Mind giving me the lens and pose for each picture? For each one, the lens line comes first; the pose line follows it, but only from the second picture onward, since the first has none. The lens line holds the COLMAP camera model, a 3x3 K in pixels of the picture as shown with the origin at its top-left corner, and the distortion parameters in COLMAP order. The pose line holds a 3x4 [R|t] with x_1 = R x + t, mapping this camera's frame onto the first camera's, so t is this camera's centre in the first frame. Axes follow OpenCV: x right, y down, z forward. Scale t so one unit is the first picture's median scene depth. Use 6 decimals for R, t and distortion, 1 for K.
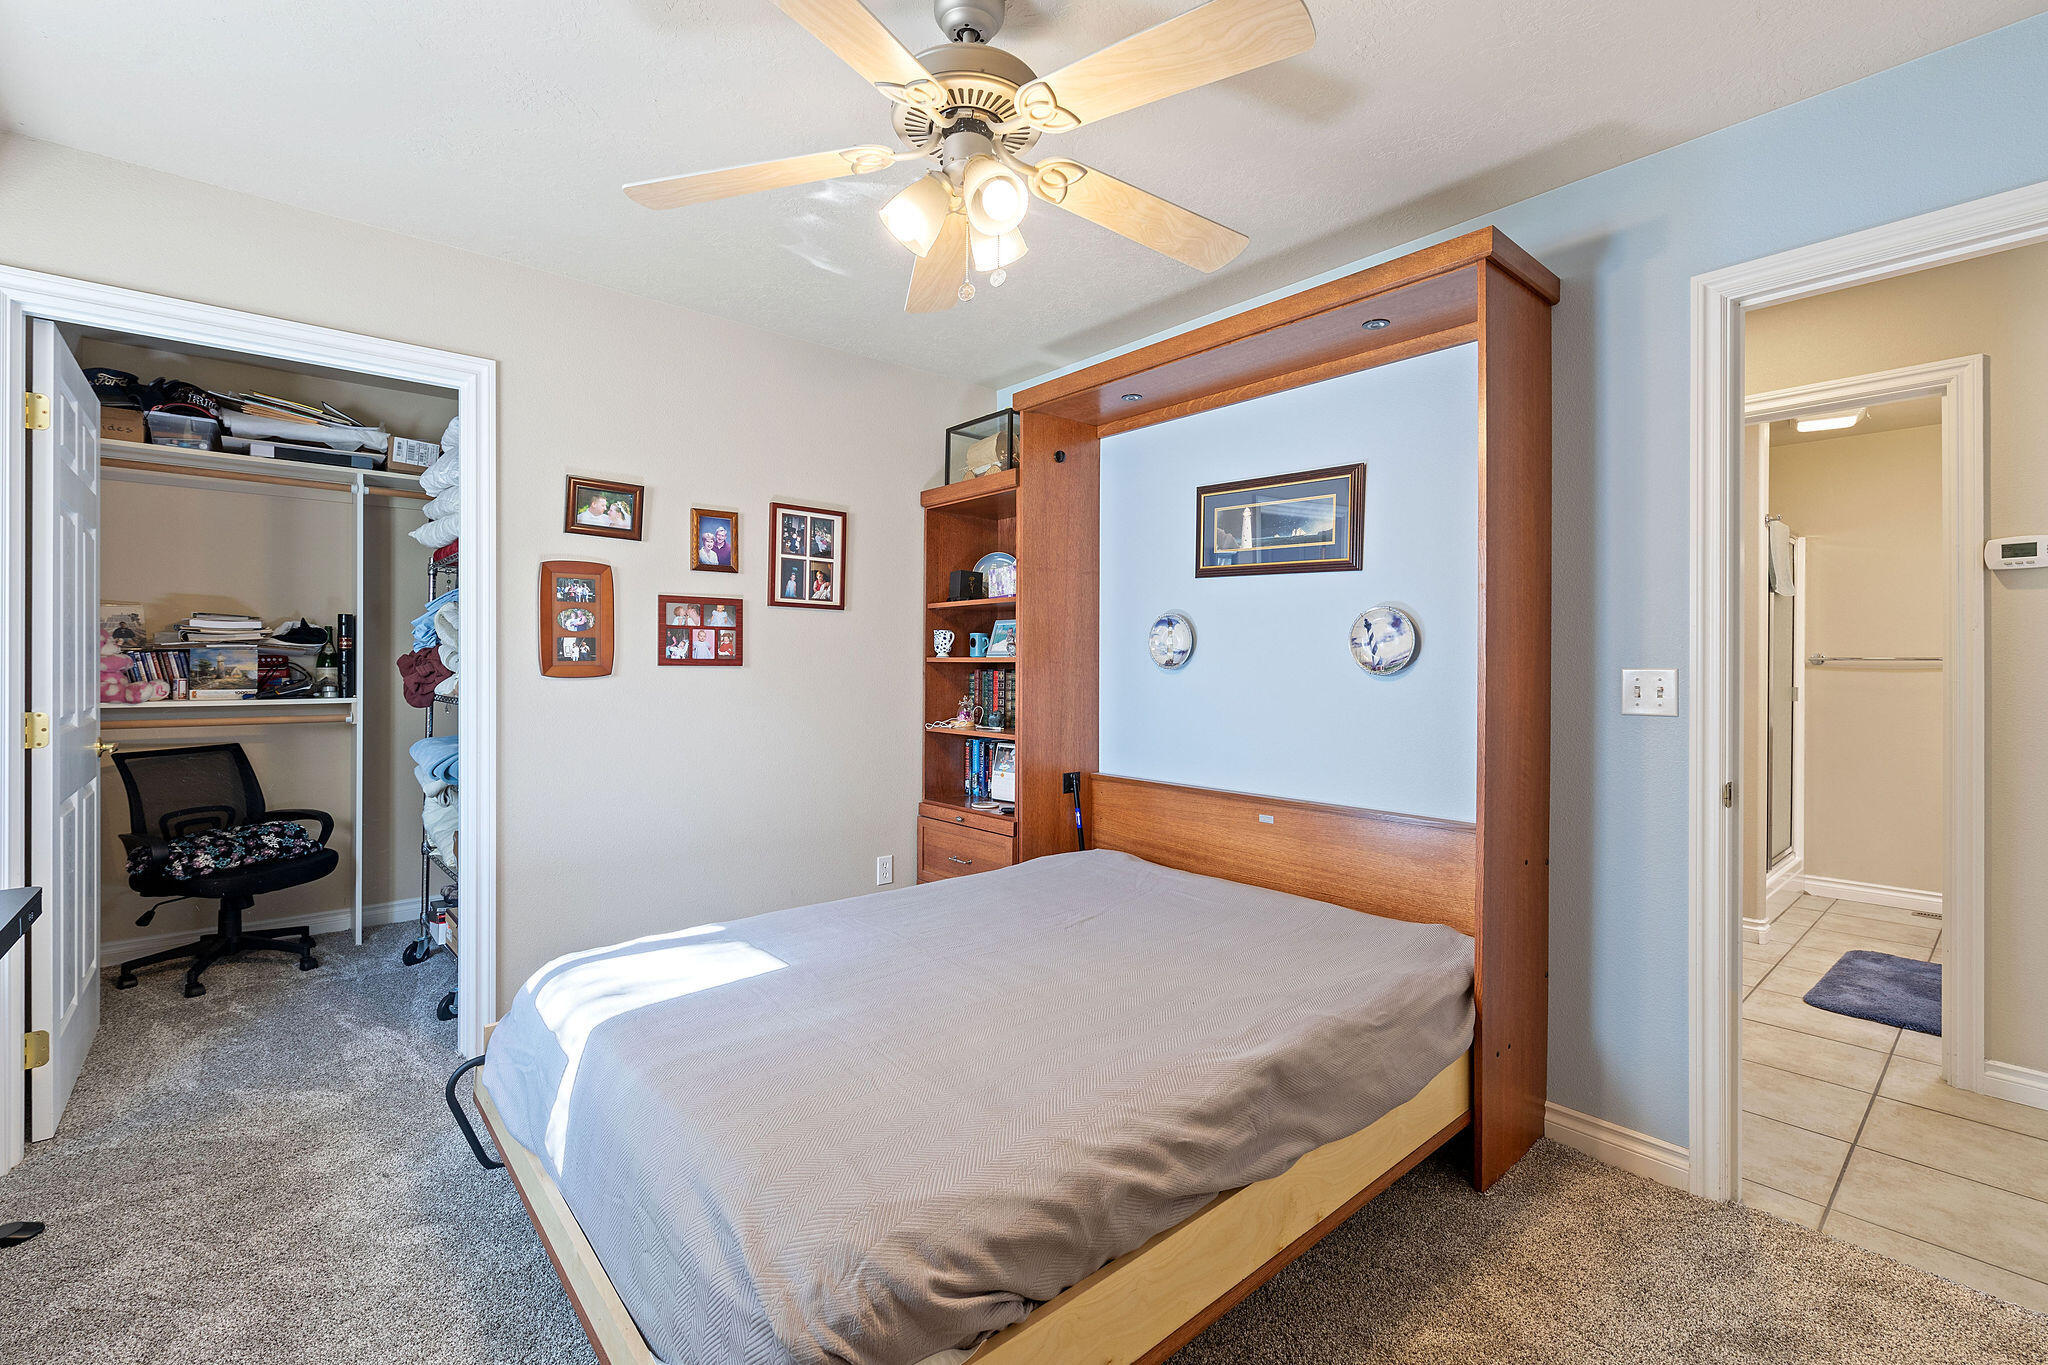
lens RADIAL K [[887.4, 0, 1026.7], [0, 887.4, 669.6], [0, 0, 1]] dist [0.000188, 0.000049]
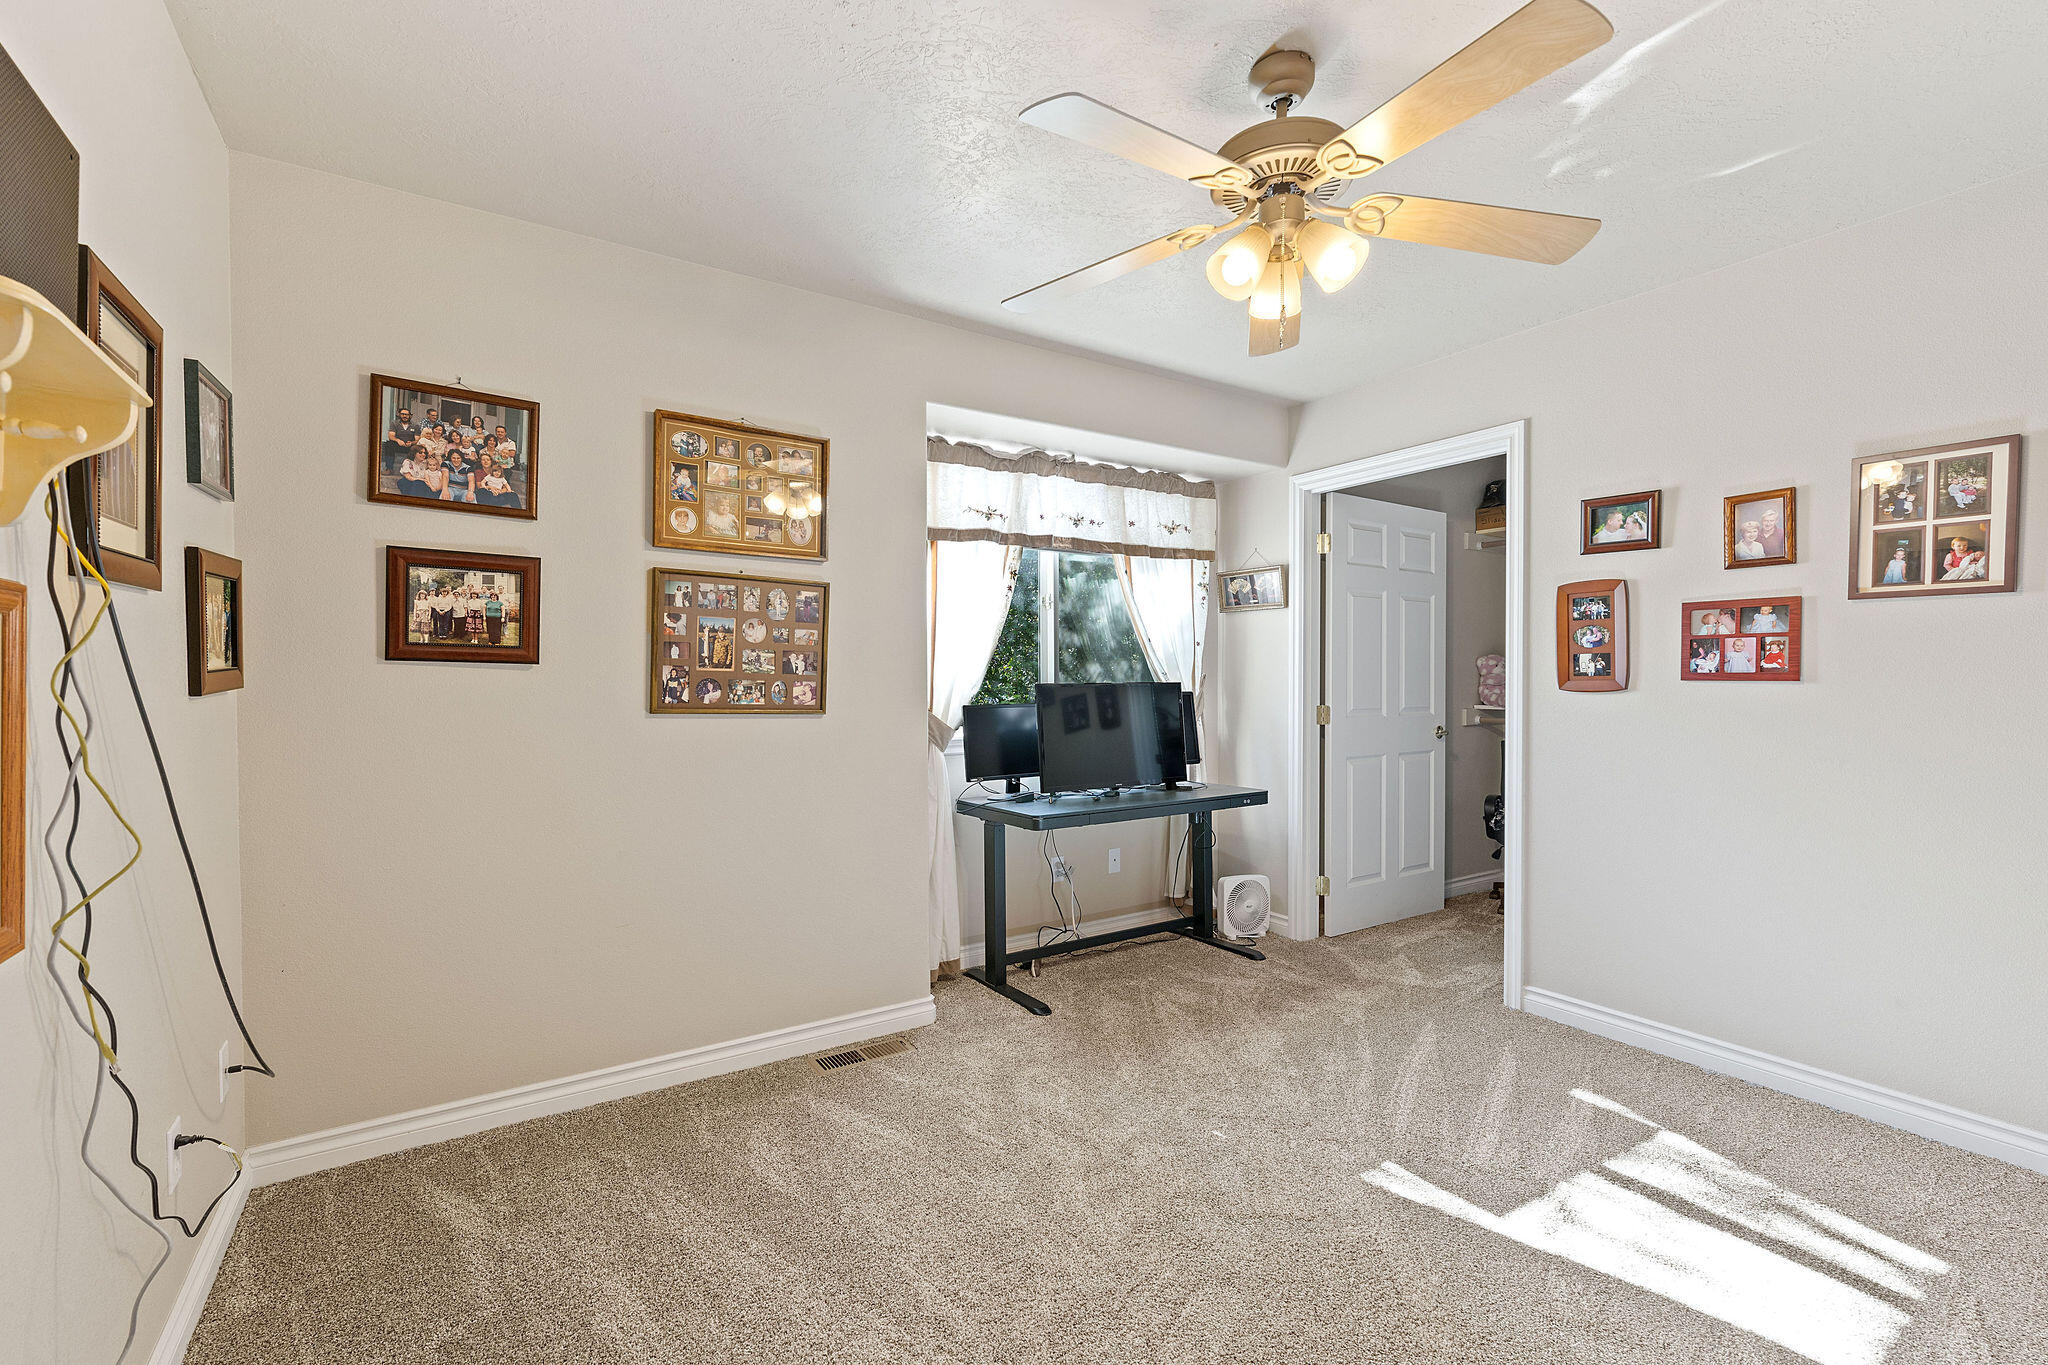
lens RADIAL K [[887.4, 0, 1026.7], [0, 887.4, 669.6], [0, 0, 1]] dist [0.000188, 0.000049]
pose [[-0.145317, -0.005024, -0.989372, 0.575432], [0.000832, 0.999986, -0.005200, -0.011301], [0.989385, -0.001579, -0.145311, 0.456325]]
